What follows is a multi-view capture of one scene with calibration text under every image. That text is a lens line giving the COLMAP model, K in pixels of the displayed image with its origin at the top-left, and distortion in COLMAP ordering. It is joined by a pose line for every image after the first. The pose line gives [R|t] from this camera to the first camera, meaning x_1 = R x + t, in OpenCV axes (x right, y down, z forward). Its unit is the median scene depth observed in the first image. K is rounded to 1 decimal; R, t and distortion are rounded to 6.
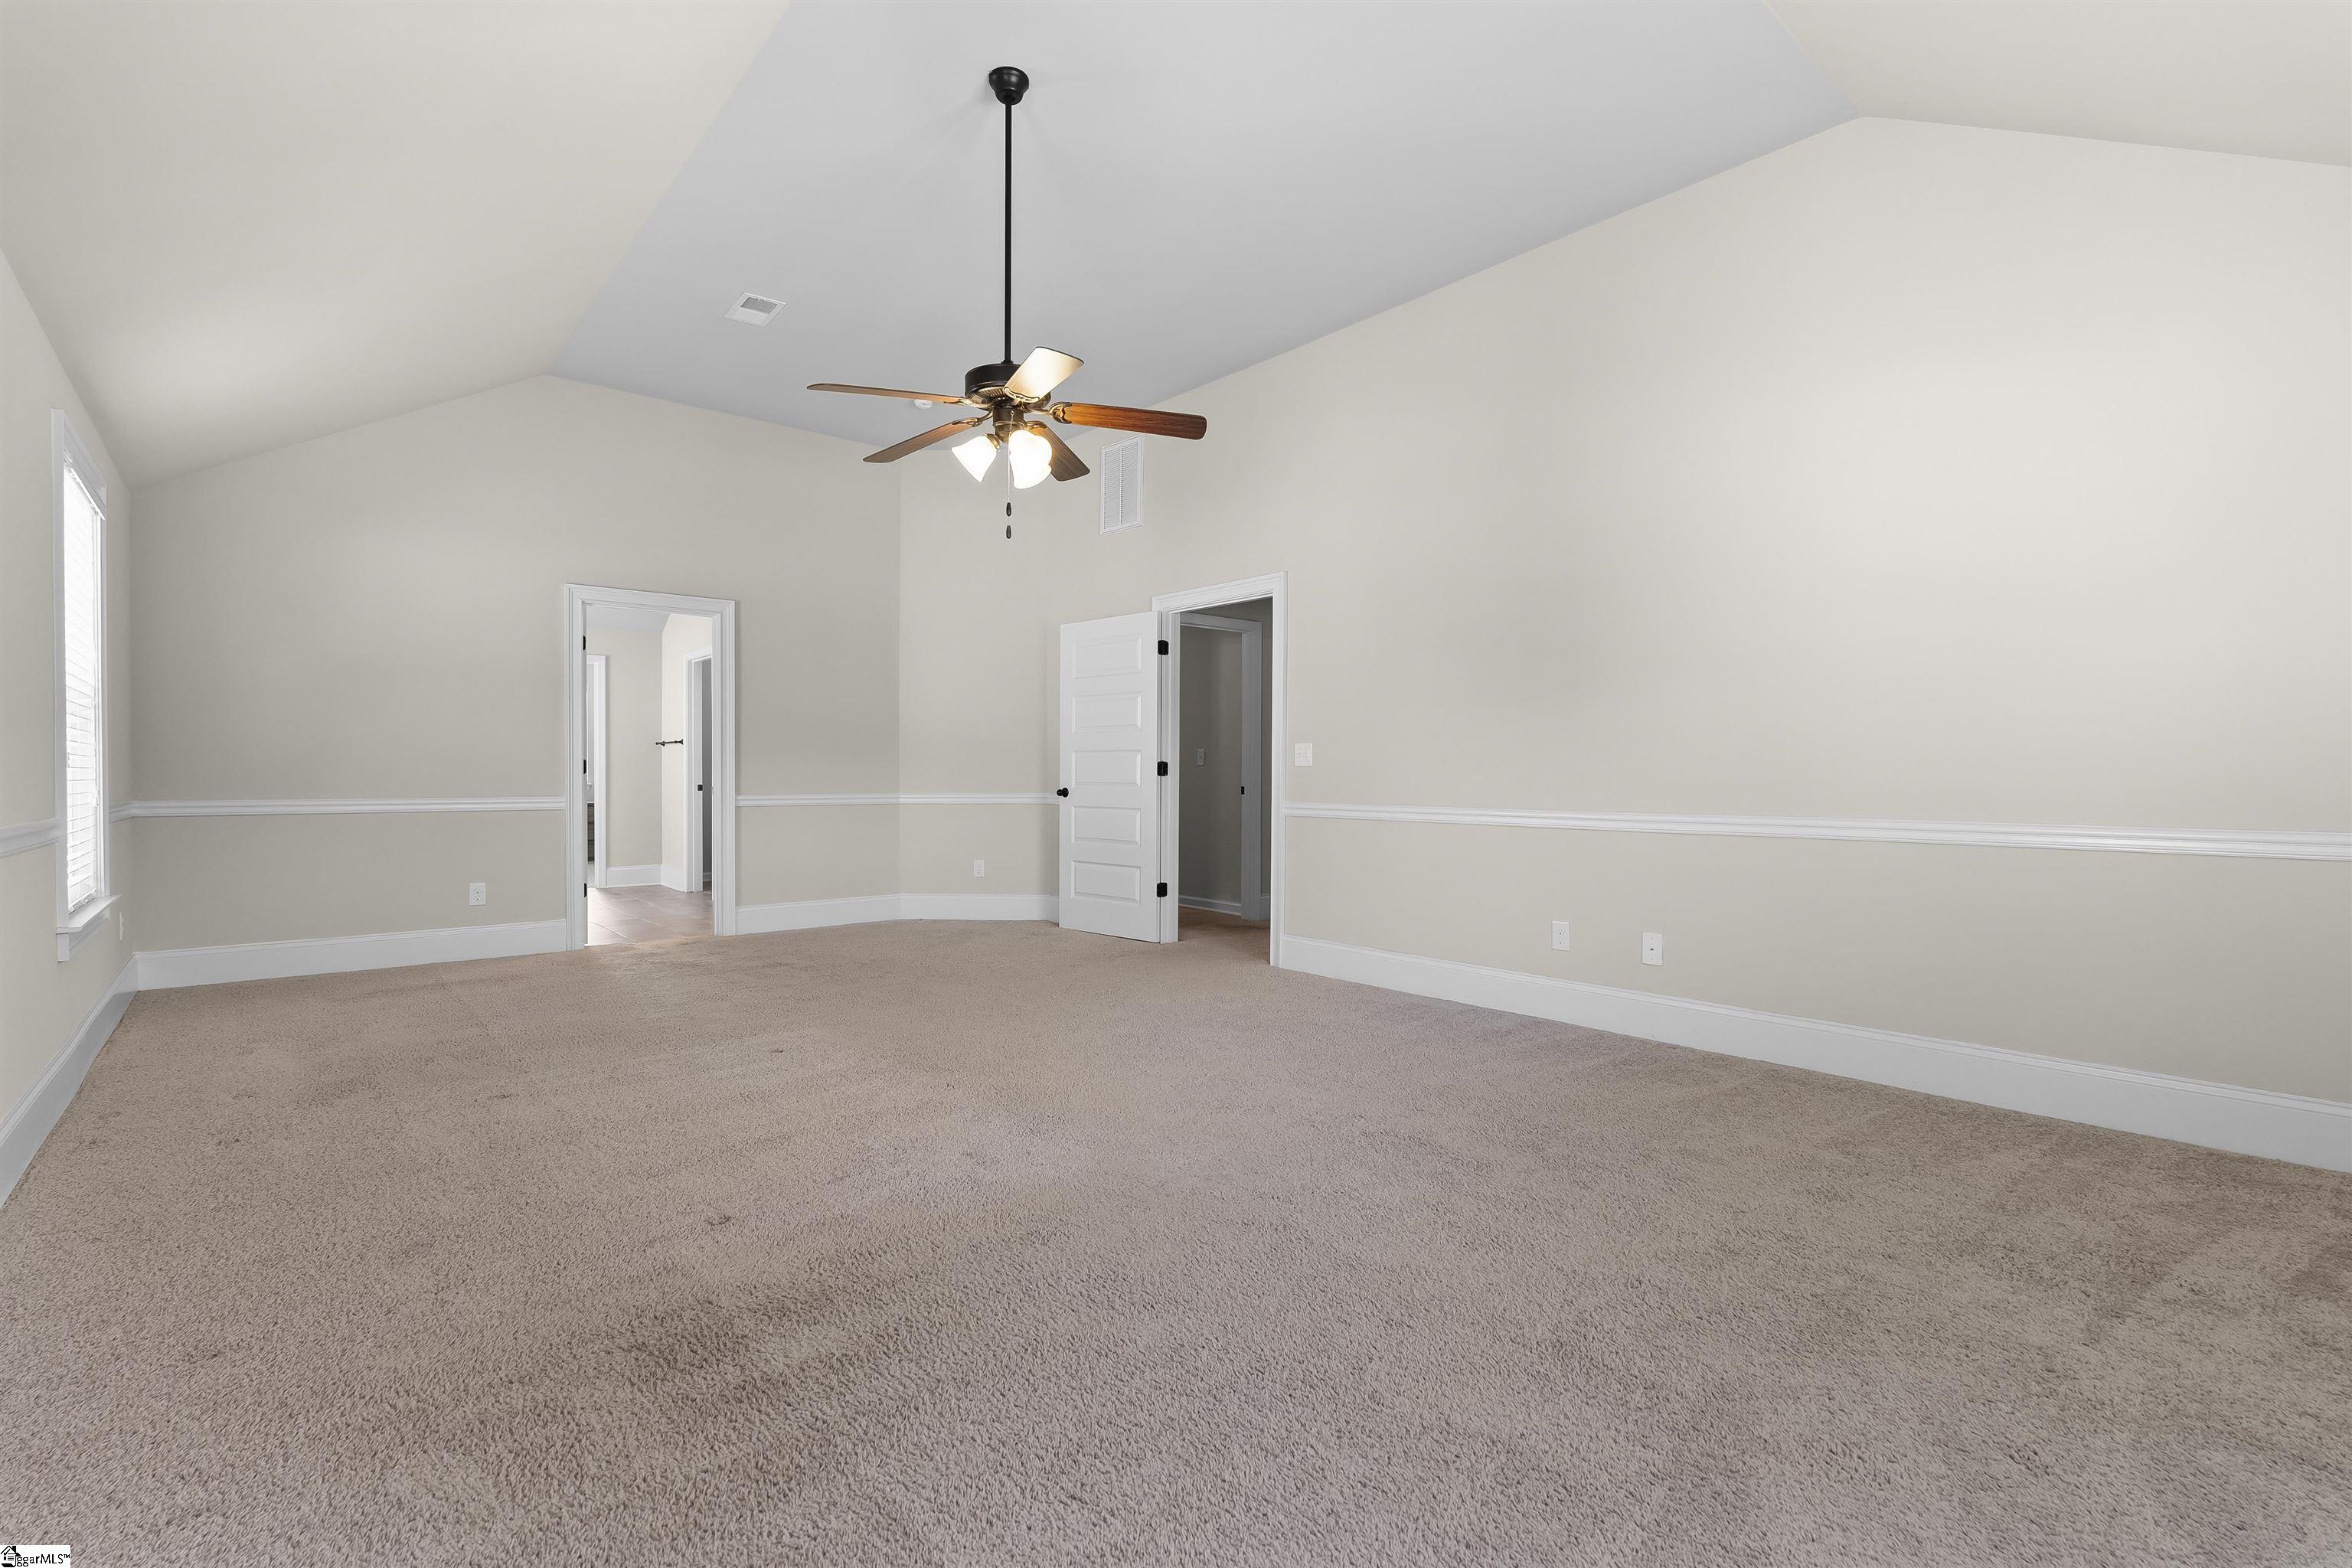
lens RADIAL K [[1037.3, 0, 1170.9], [0, 1037.3, 779.0], [0, 0, 1]] dist [-0.006112, -0.000901]
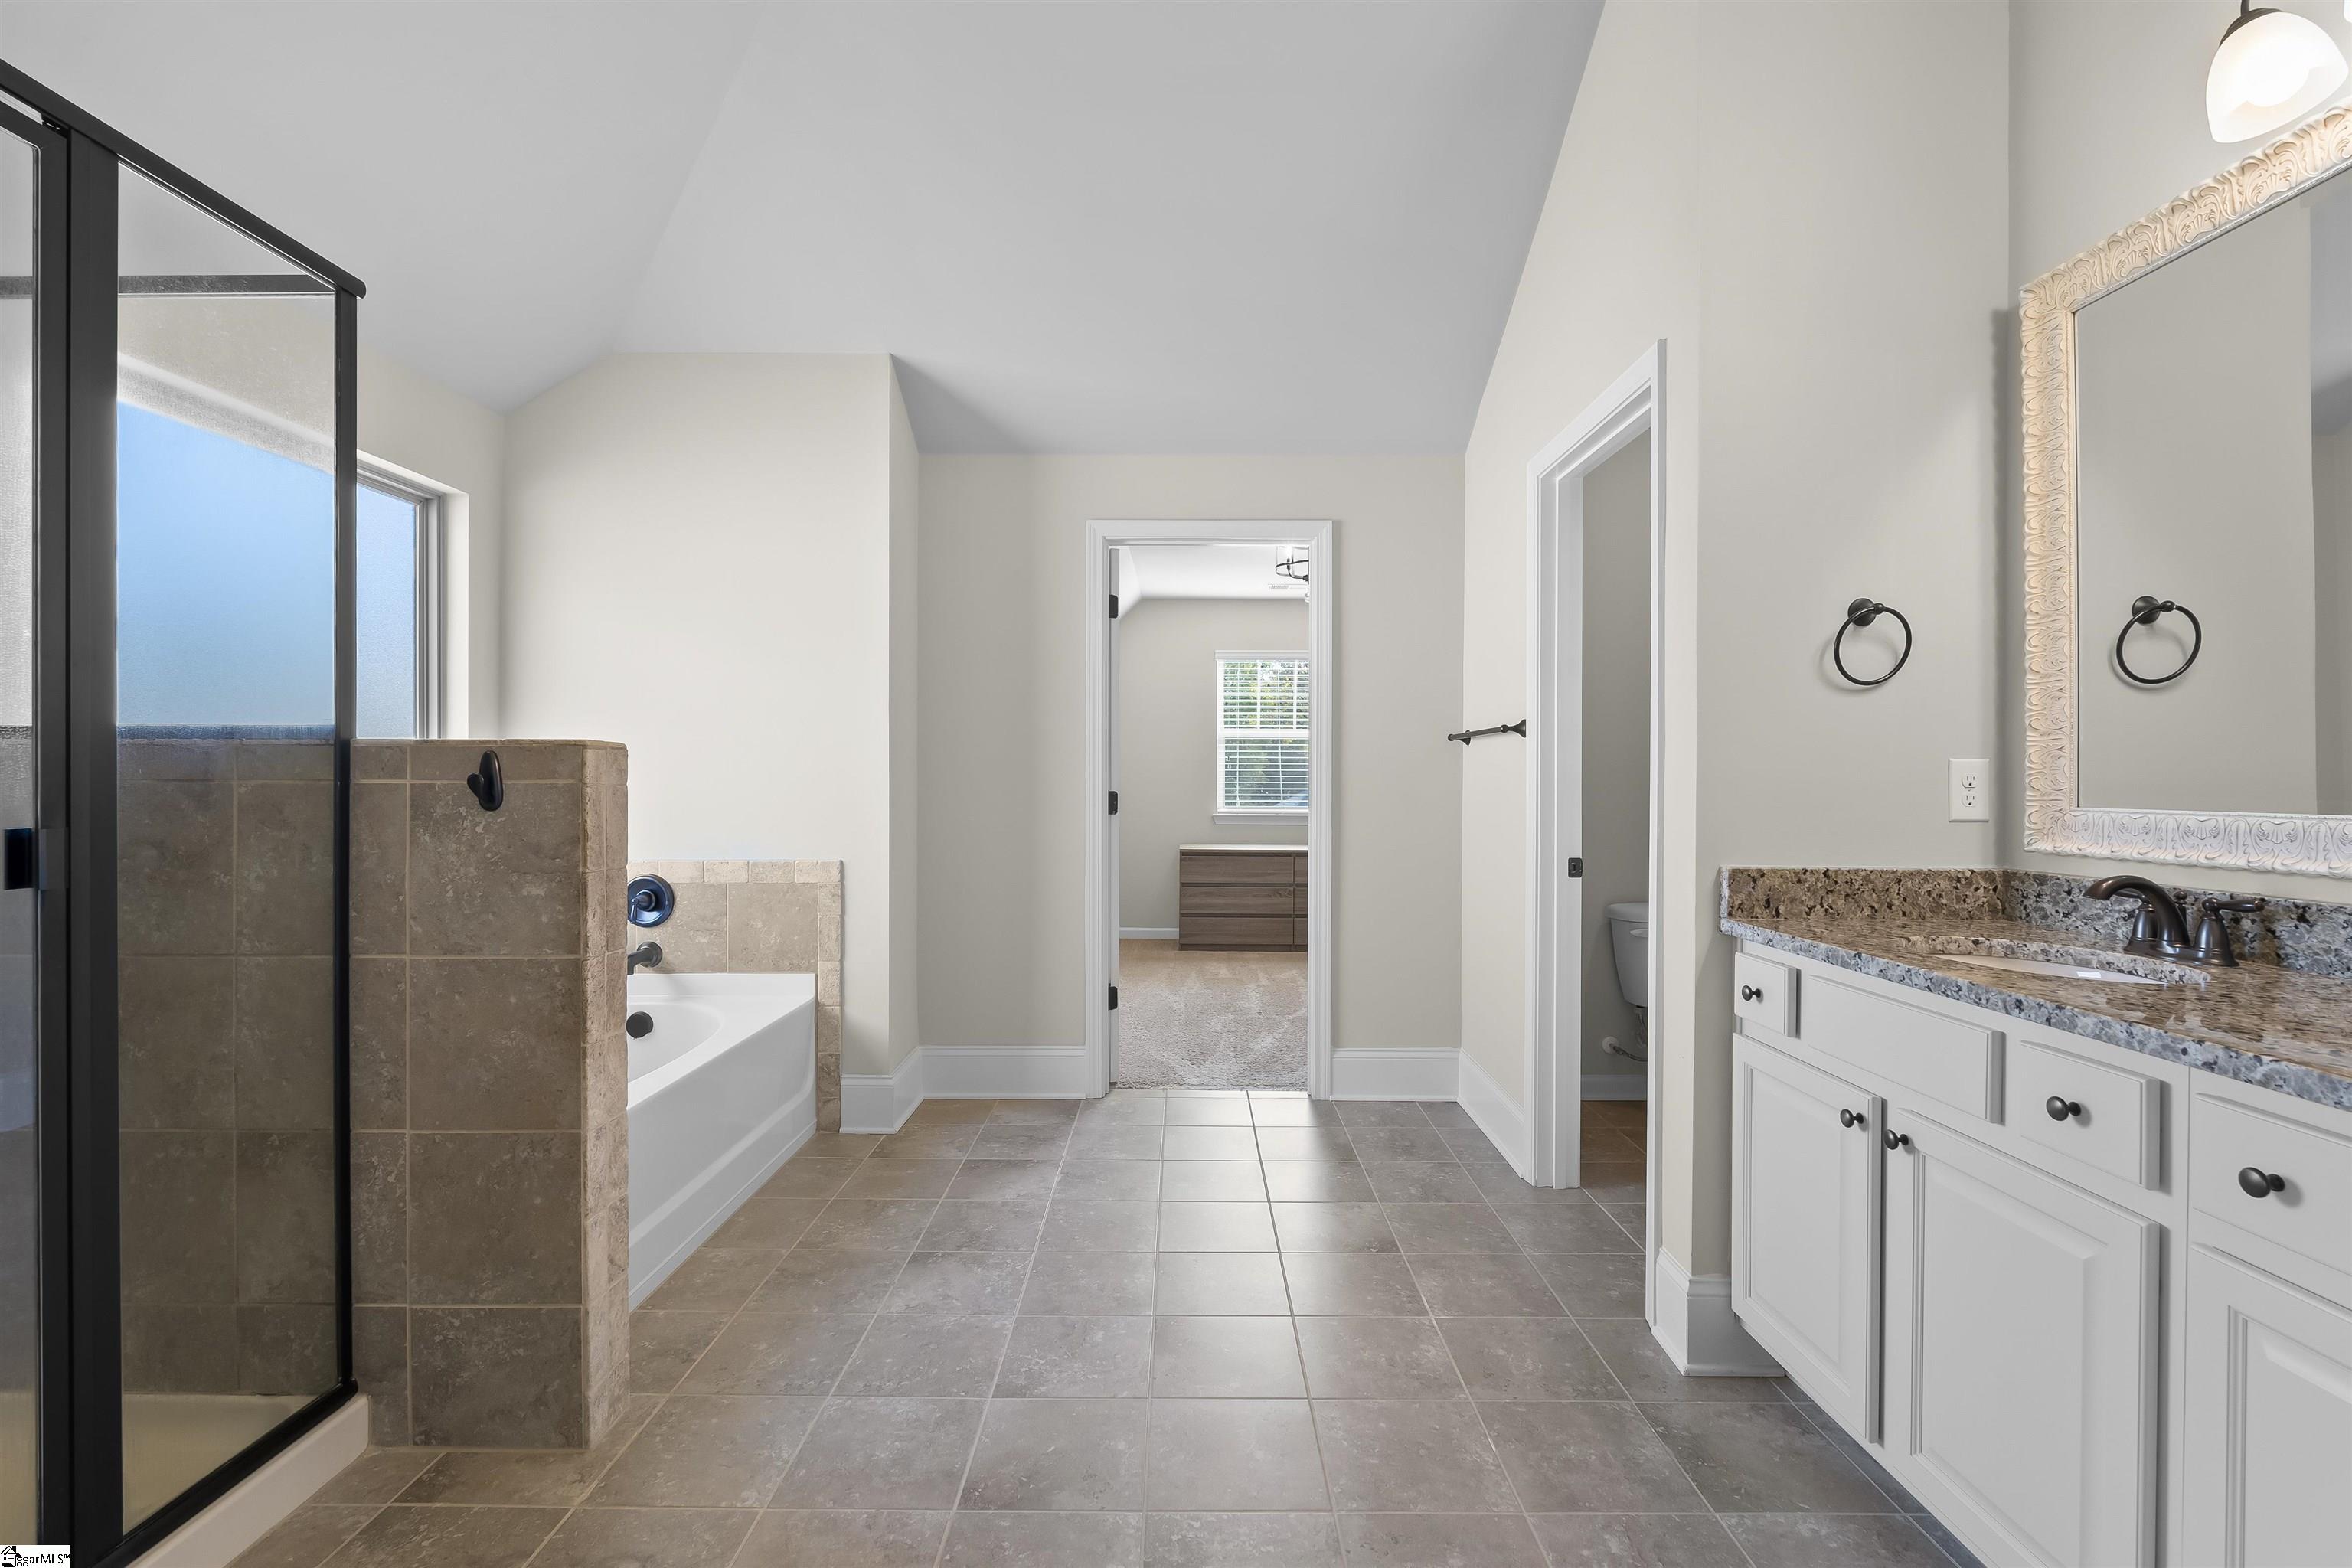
lens RADIAL K [[1037.3, 0, 1173.1], [0, 1037.3, 785.2], [0, 0, 1]] dist [-0.006112, -0.000901]
pose [[0.755732, 0.001886, -0.654879, -0.325901], [-0.004826, 0.999985, -0.002690, -0.015944], [0.654864, 0.005194, 0.755729, 0.649549]]
